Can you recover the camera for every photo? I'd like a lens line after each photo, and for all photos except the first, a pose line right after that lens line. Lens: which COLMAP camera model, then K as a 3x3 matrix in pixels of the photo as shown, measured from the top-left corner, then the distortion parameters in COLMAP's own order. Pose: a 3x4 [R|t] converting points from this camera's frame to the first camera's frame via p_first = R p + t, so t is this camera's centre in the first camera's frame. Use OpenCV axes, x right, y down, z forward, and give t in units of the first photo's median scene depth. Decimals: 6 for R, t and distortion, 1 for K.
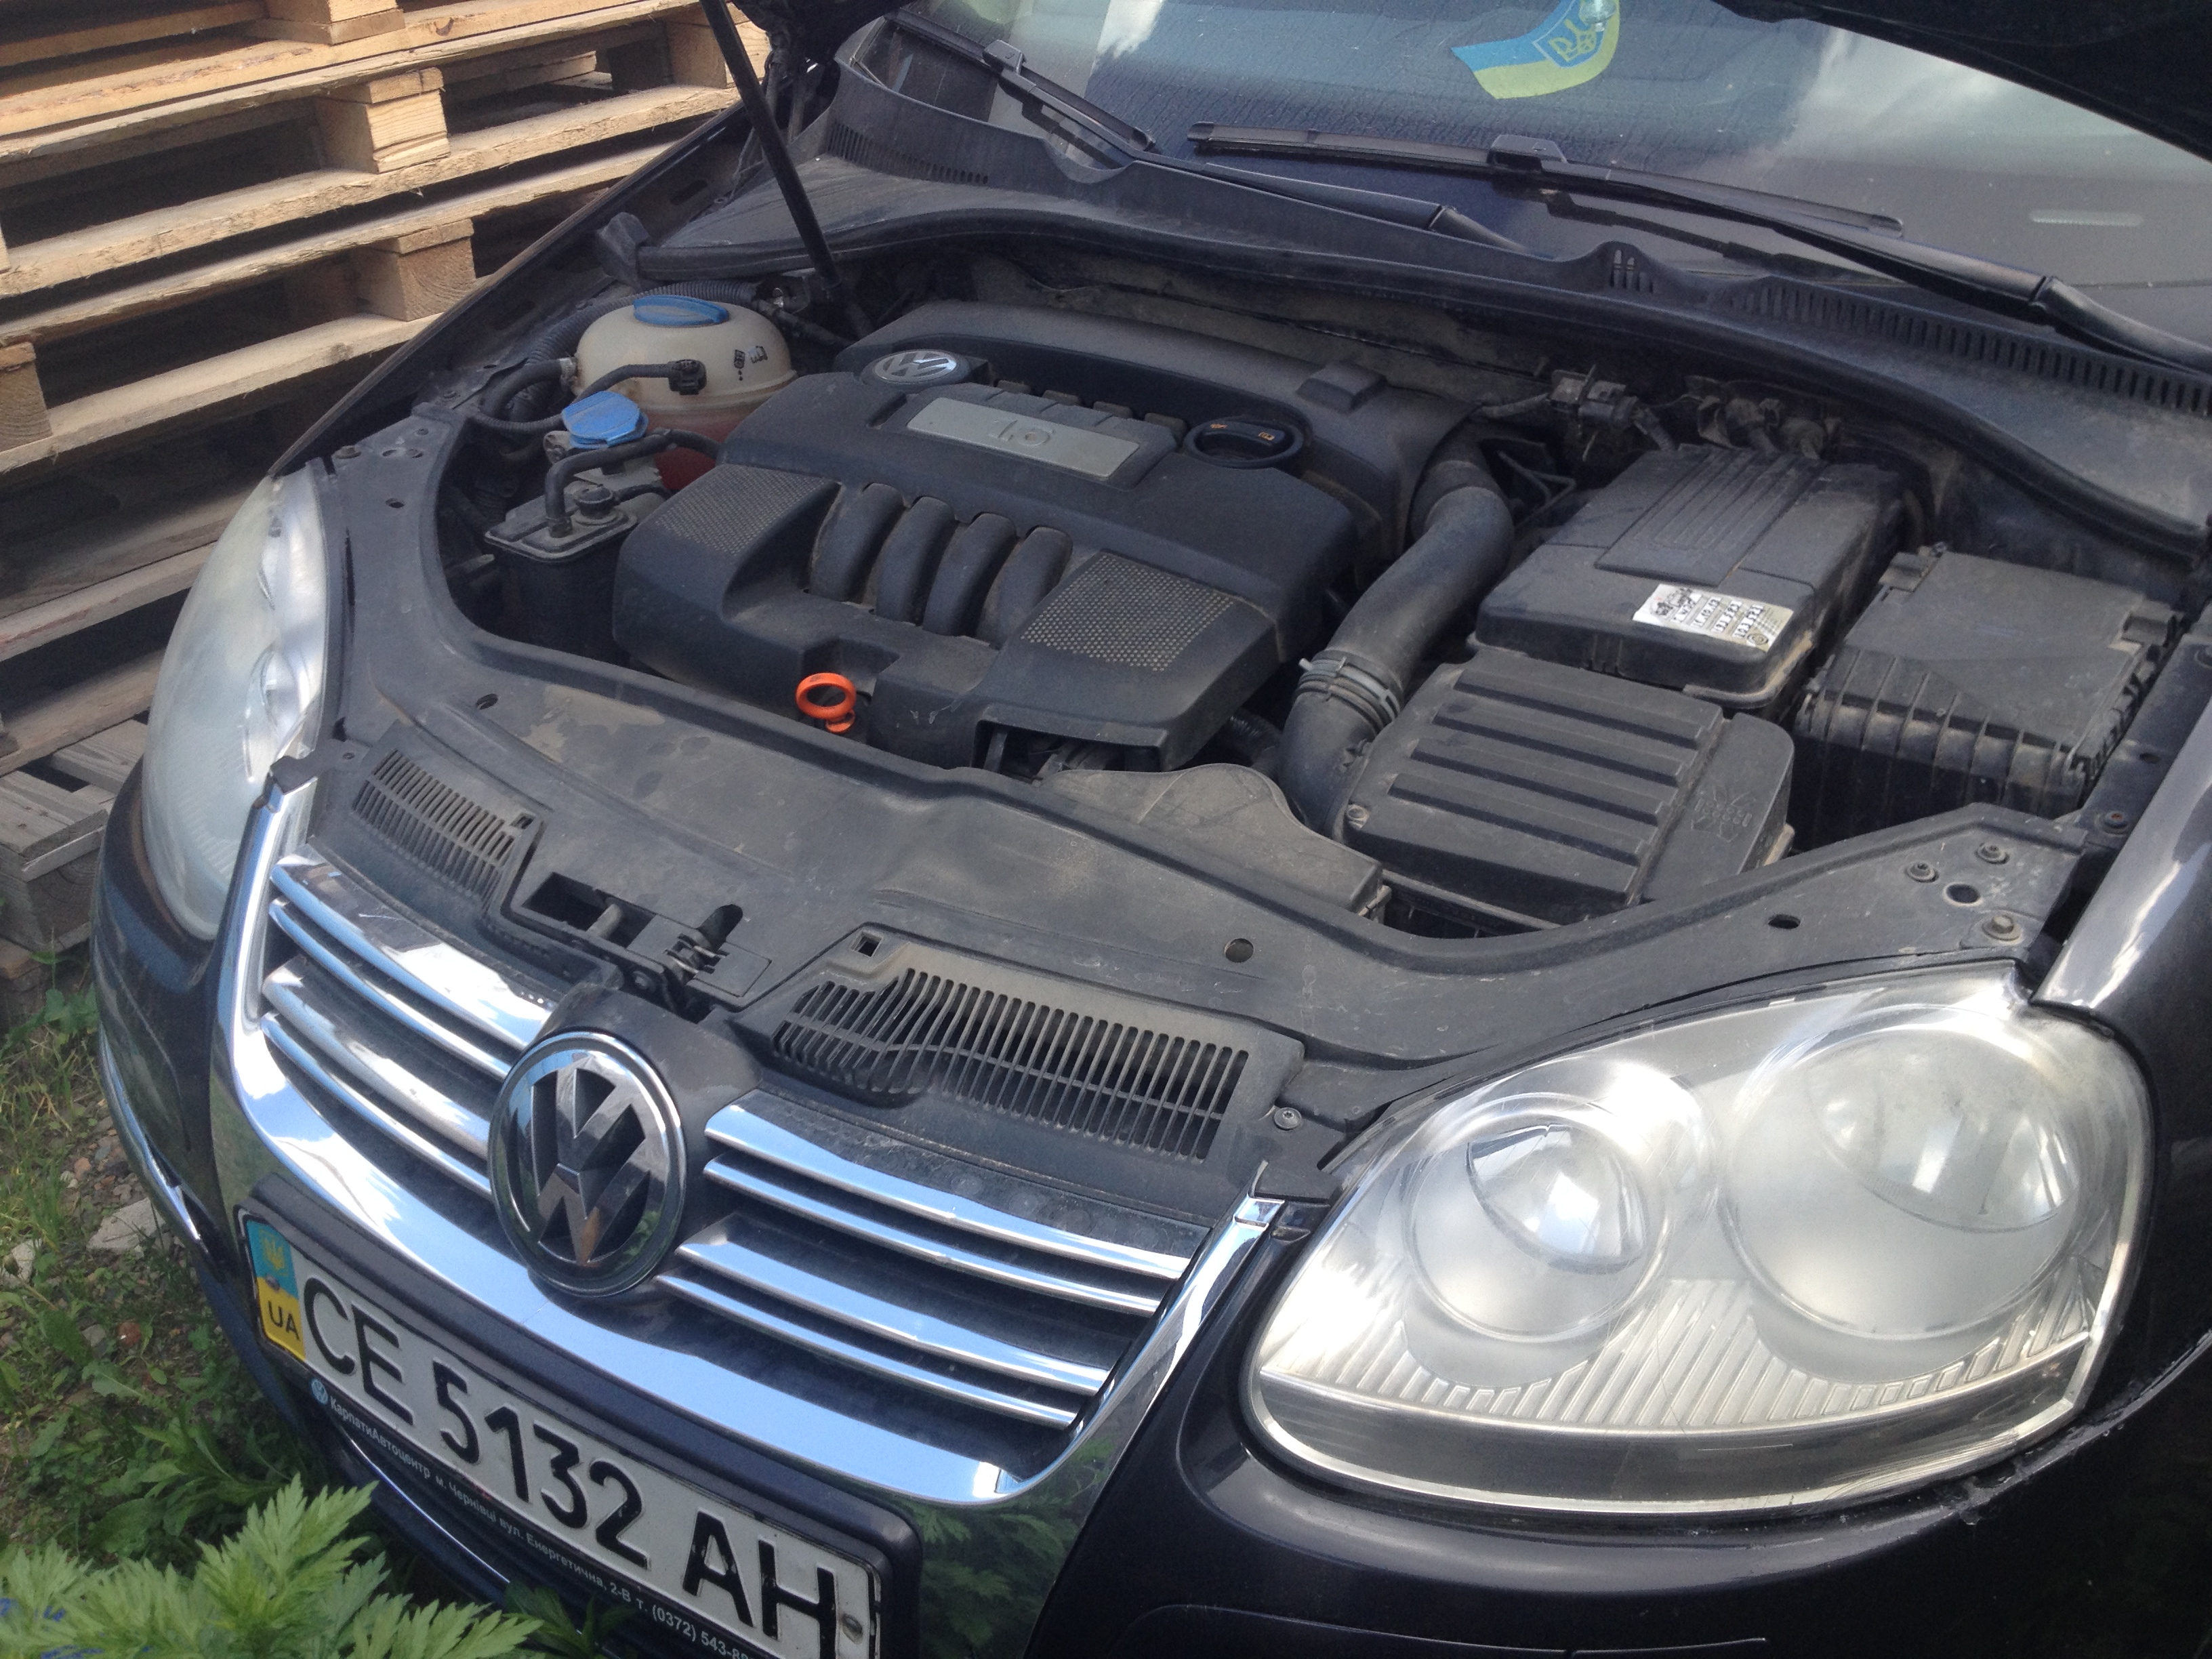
lens RADIAL K [[2010.9, 0, 1182.2], [0, 2010.9, 833.4], [0, 0, 1]] dist [0.187611, -0.378875]
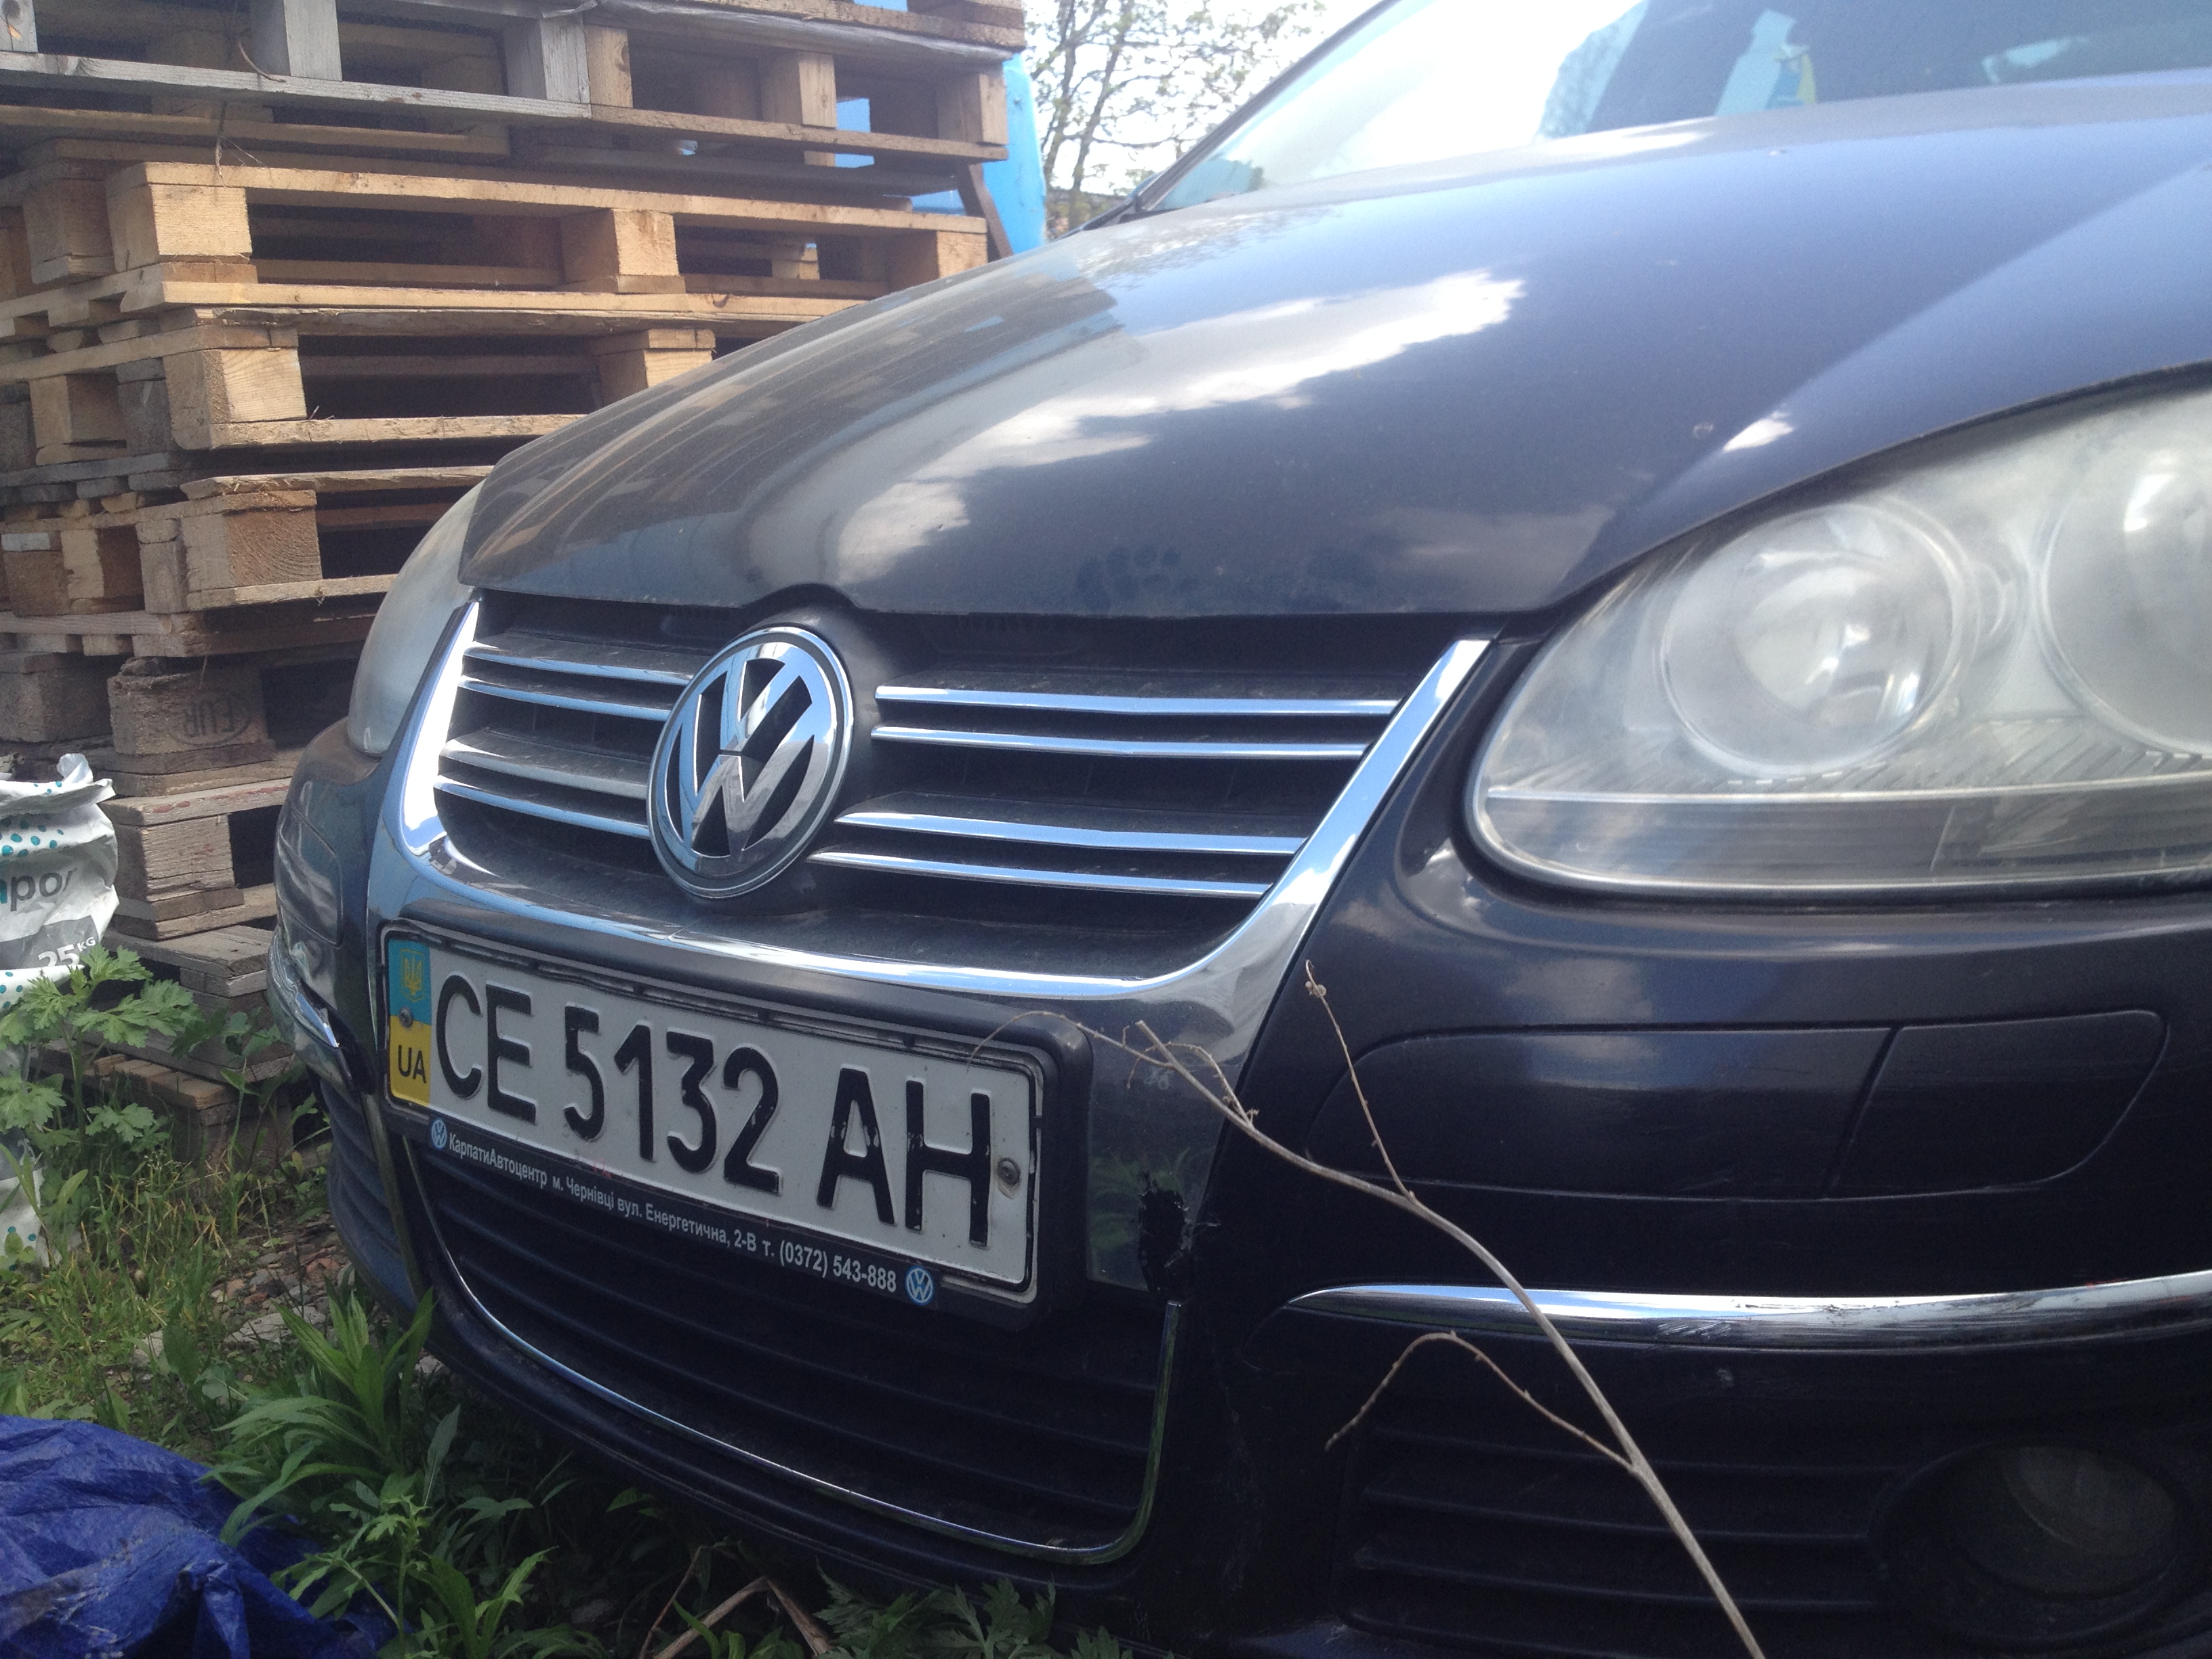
lens RADIAL K [[2010.9, 0, 1182.2], [0, 2010.9, 833.4], [0, 0, 1]] dist [0.187611, -0.378875]
pose [[0.994483, -0.024989, -0.101876, -0.000861], [-0.012931, 0.934596, -0.355477, 0.521397], [0.104096, 0.354833, 0.929116, 0.171917]]
